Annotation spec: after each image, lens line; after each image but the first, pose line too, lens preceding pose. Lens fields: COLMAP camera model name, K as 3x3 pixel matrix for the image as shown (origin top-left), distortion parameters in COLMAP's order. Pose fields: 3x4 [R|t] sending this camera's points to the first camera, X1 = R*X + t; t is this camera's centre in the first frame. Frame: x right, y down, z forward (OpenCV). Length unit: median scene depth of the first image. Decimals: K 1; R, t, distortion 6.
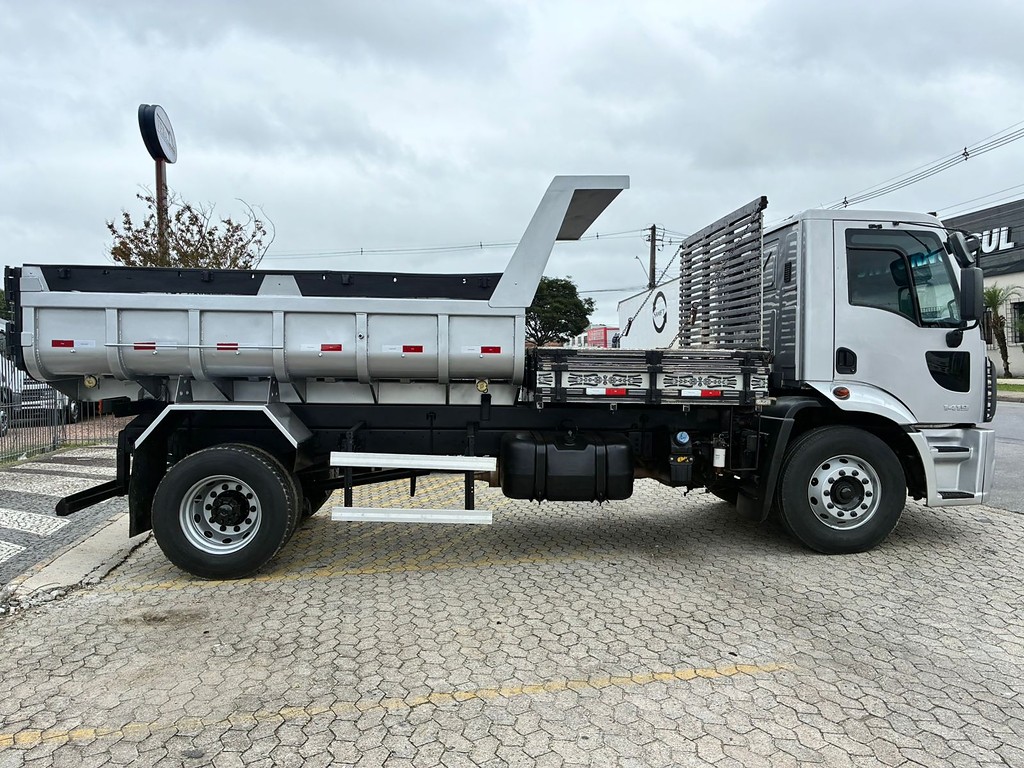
lens RADIAL K [[777.0, 0, 512.0], [0, 777.0, 384.0], [0, 0, 1]] dist [-0.004681, -0.003312]
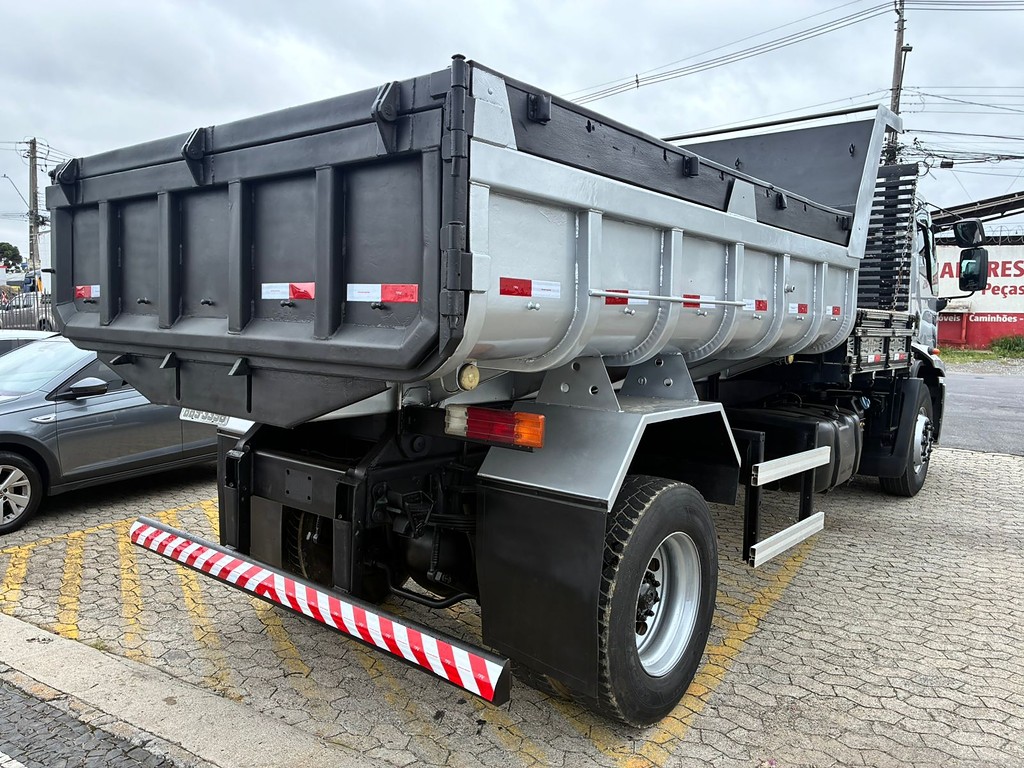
lens RADIAL K [[780.9, 0, 512.0], [0, 780.9, 384.0], [0, 0, 1]] dist [0.063562, -0.081988]
pose [[0.677025, -0.057230, 0.733732, -0.874567], [0.009984, 0.997594, 0.068598, -0.029640], [-0.735893, -0.039117, 0.675967, 0.719800]]
